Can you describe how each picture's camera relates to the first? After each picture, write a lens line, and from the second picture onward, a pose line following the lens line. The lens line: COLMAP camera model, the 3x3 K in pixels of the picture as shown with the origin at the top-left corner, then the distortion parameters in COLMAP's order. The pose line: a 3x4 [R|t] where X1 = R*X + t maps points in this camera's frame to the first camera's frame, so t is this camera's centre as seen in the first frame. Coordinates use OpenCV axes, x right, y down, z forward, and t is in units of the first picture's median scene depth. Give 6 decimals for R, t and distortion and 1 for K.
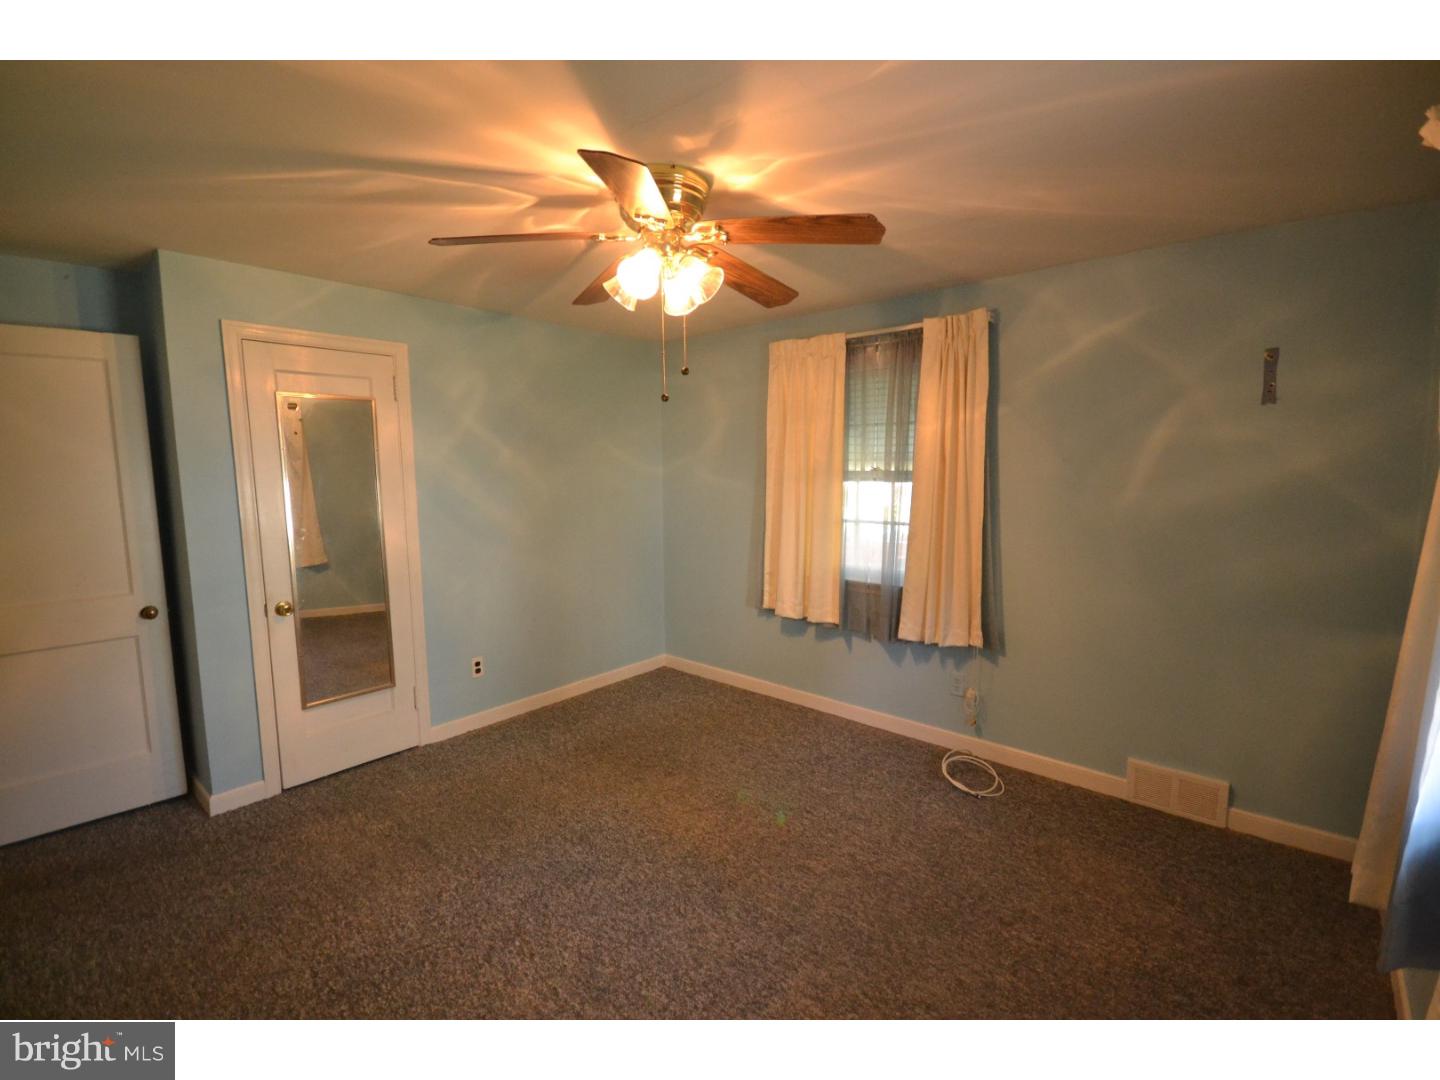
lens RADIAL K [[643.9, 0, 707.6], [0, 643.9, 541.6], [0, 0, 1]] dist [-0.002083, -0.000272]
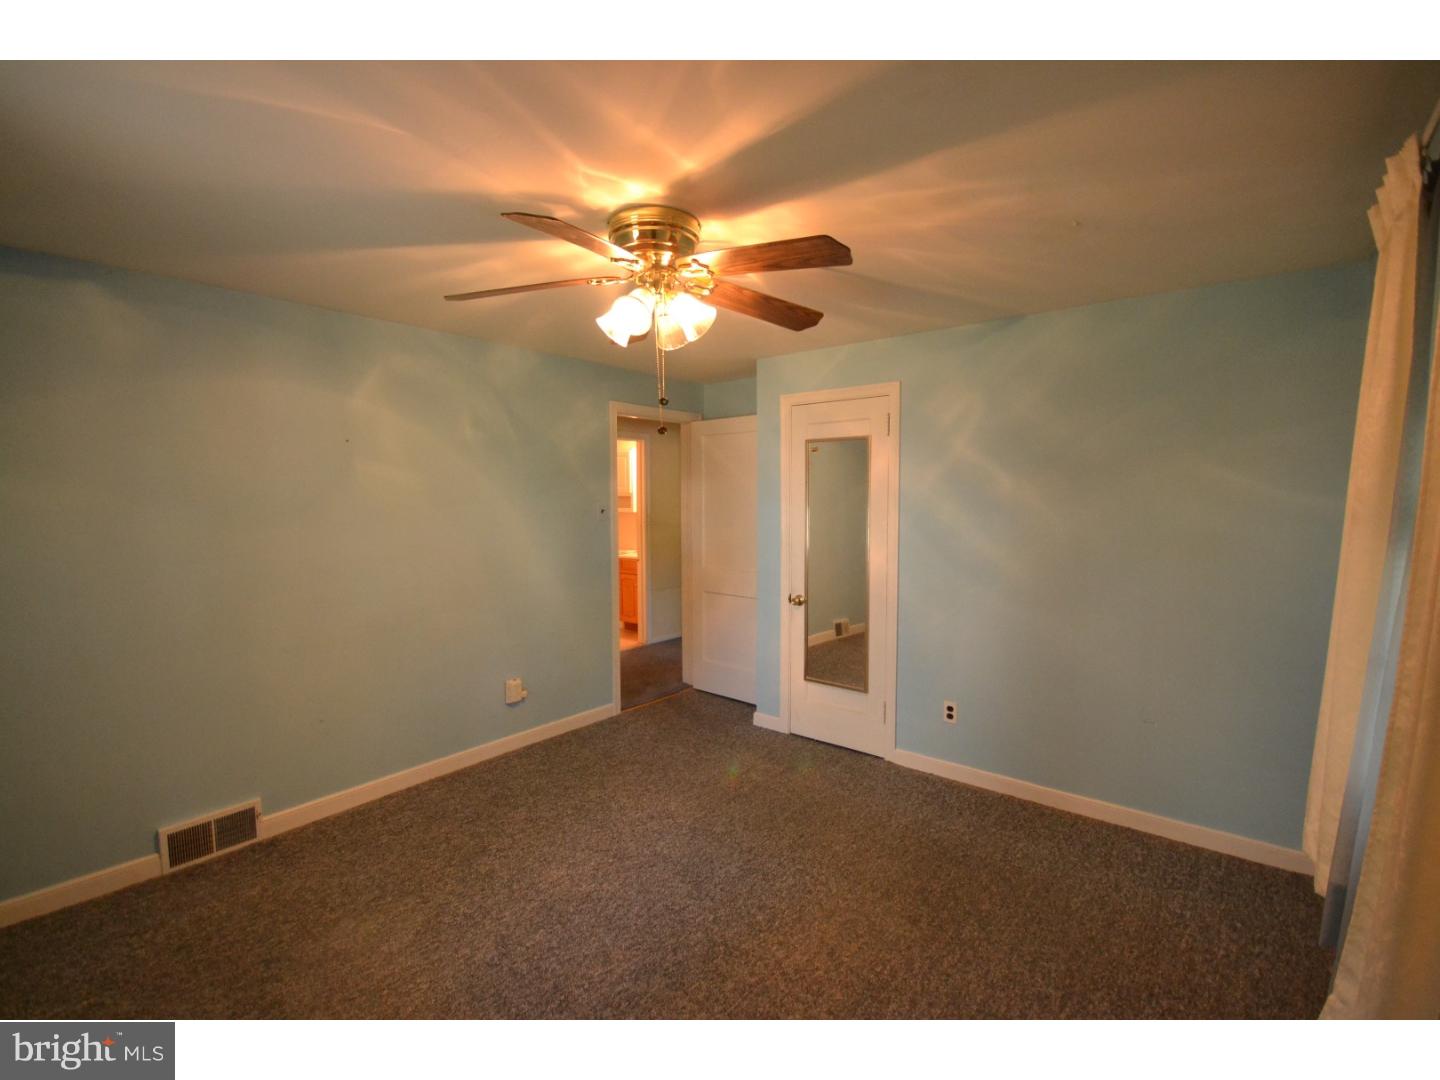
lens RADIAL K [[643.9, 0, 711.1], [0, 643.9, 539.1], [0, 0, 1]] dist [-0.002083, -0.000272]
pose [[0.039252, 0.075792, -0.996351, 0.584890], [-0.117525, 0.990549, 0.070721, -0.083812], [0.992294, 0.114320, 0.047789, 0.646778]]
